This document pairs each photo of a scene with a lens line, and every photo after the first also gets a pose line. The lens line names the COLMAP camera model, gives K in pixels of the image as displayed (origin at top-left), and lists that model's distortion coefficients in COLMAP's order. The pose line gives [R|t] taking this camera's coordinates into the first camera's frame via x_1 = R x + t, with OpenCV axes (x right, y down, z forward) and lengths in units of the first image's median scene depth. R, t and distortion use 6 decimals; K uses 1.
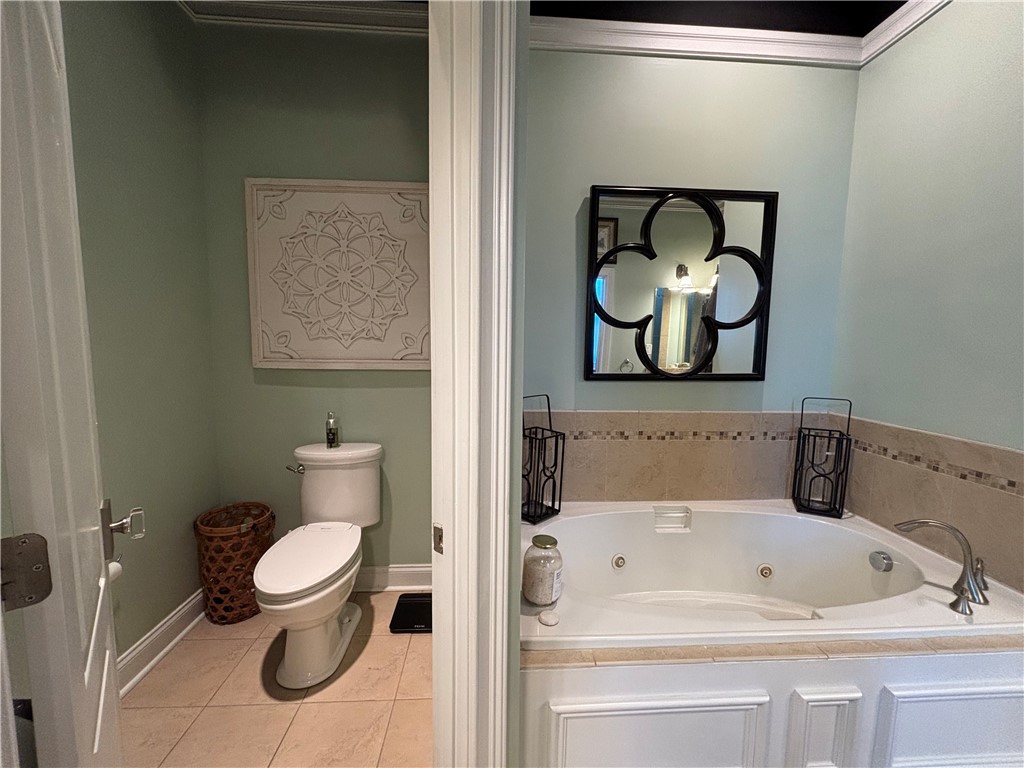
lens RADIAL K [[410.4, 0, 507.7], [0, 410.4, 384.7], [0, 0, 1]] dist [0.000114, -0.001461]
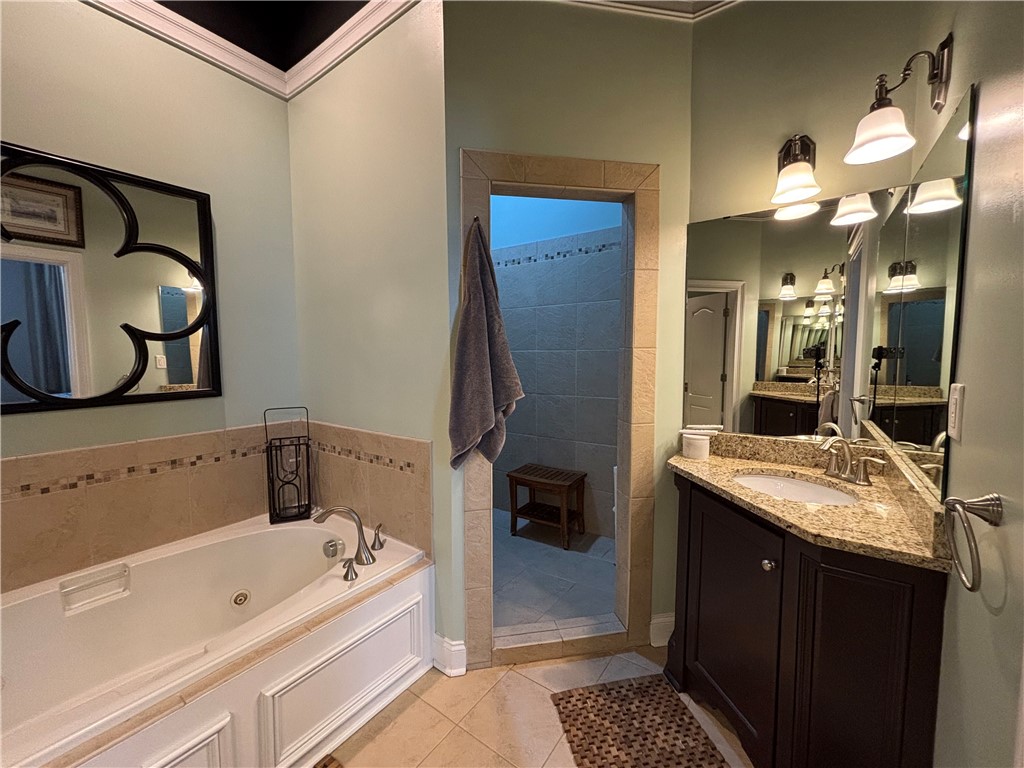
lens RADIAL K [[410.4, 0, 513.1], [0, 410.4, 385.1], [0, 0, 1]] dist [0.000114, -0.001461]
pose [[0.625618, -0.077863, 0.776234, 0.337000], [0.090615, 0.995525, 0.026826, 0.000214], [-0.774849, 0.053556, 0.629874, -0.103772]]
